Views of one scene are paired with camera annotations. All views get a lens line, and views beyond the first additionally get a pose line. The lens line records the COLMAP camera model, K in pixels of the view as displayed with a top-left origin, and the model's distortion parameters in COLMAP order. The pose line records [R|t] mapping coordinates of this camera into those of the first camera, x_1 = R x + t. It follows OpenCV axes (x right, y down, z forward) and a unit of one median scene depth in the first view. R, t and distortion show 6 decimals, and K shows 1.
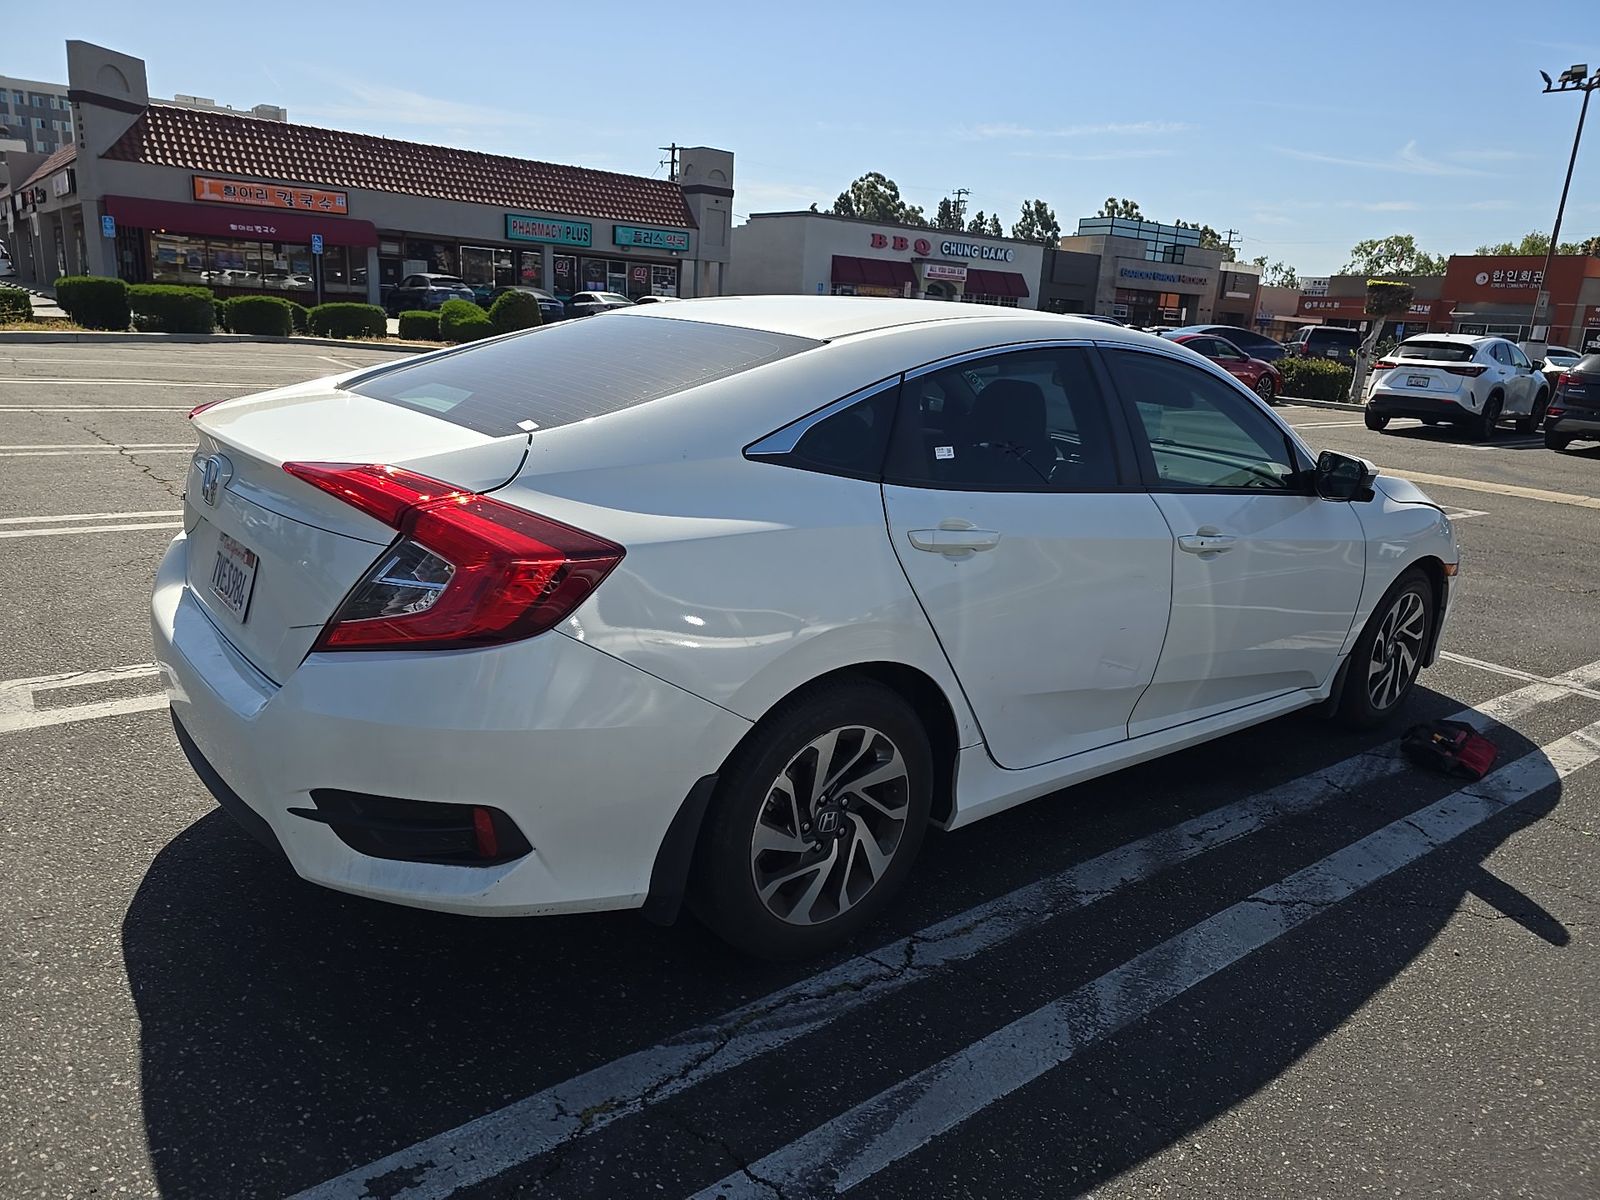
lens RADIAL K [[1117.2, 0, 800.0], [0, 1117.2, 600.0], [0, 0, 1]] dist [0.052138, -0.049580]
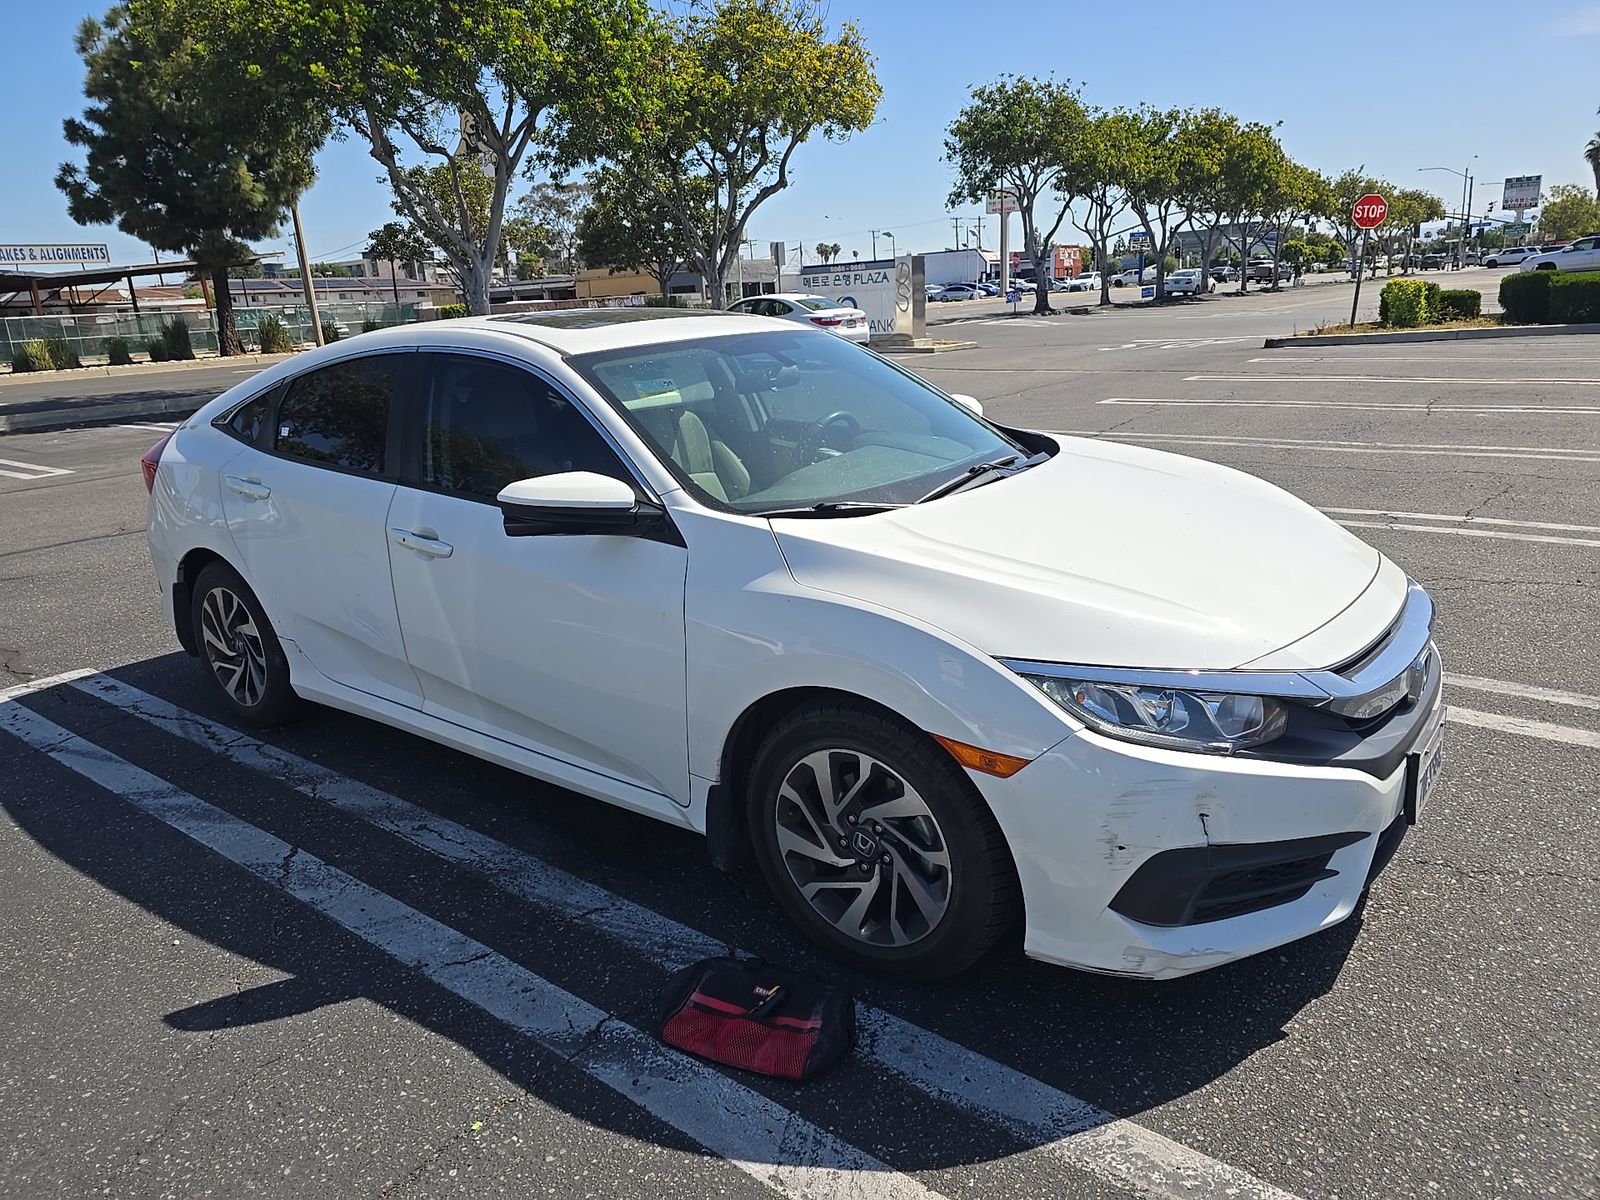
lens RADIAL K [[1064.3, 0, 800.0], [0, 1064.3, 600.0], [0, 0, 1]] dist [0.041684, -0.038803]
pose [[0.216057, 0.181003, -0.959457, 1.370223], [-0.187799, 0.972022, 0.141084, -0.202542], [0.958150, 0.149703, 0.244005, 1.092511]]
